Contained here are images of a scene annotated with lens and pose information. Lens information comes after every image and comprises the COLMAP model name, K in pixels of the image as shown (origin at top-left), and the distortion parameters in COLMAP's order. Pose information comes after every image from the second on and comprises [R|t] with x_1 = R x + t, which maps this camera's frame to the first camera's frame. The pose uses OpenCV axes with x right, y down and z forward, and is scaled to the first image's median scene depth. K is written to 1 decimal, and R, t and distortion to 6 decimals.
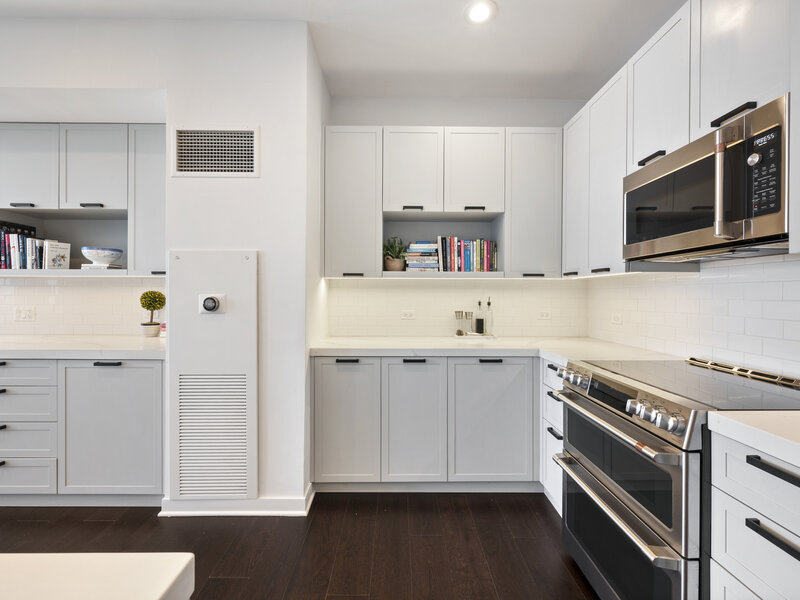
lens RADIAL K [[438.9, 0, 400.0], [0, 438.9, 300.0], [0, 0, 1]] dist [-0.004006, -0.000831]
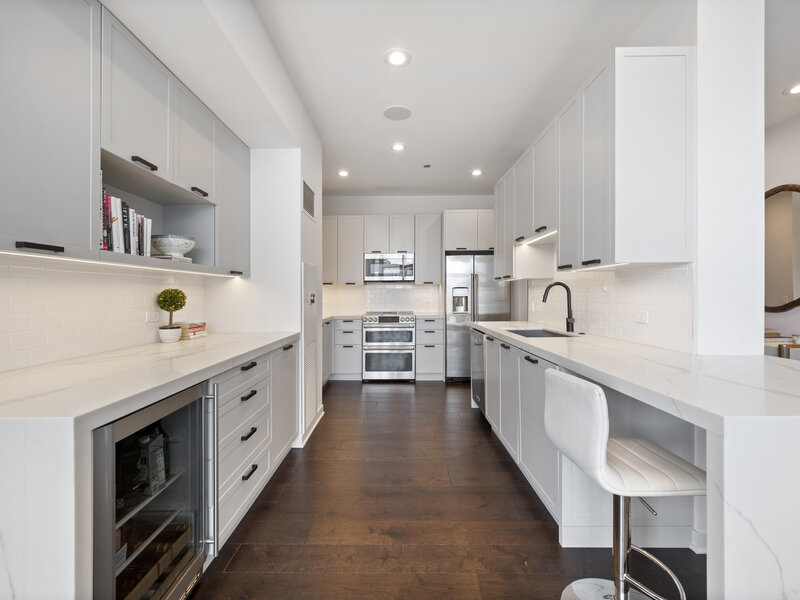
lens RADIAL K [[365.2, 0, 397.6], [0, 365.2, 288.4], [0, 0, 1]] dist [-0.000248, -0.000256]
pose [[-0.031270, 0.010527, 0.999456, -1.318000], [0.009927, 0.999898, -0.010221, -0.009902], [-0.999462, 0.009602, -0.031372, 0.568376]]
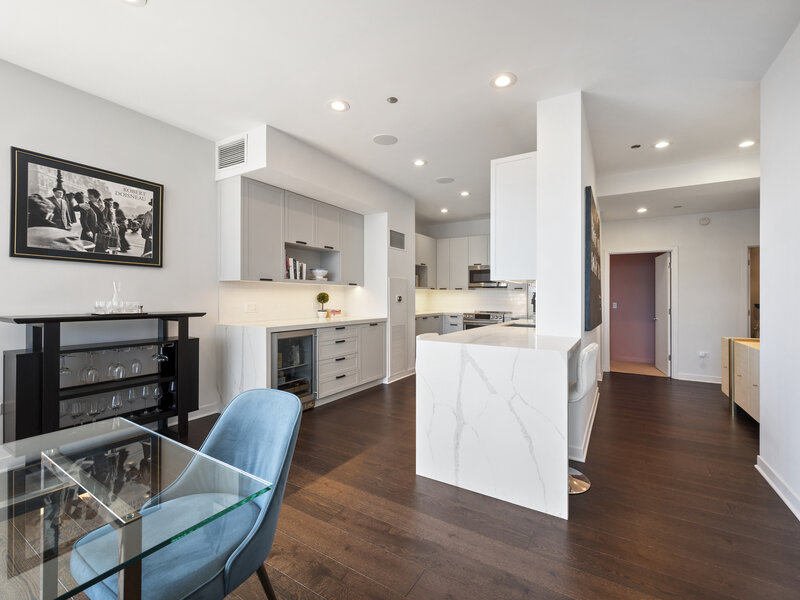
lens RADIAL K [[365.2, 0, 397.6], [0, 365.2, 288.4], [0, 0, 1]] dist [-0.000248, -0.000256]
pose [[0.494616, 0.019374, 0.868896, -1.753200], [-0.001677, 0.999771, -0.021337, -0.006393], [-0.869110, 0.009097, 0.494535, -0.035854]]
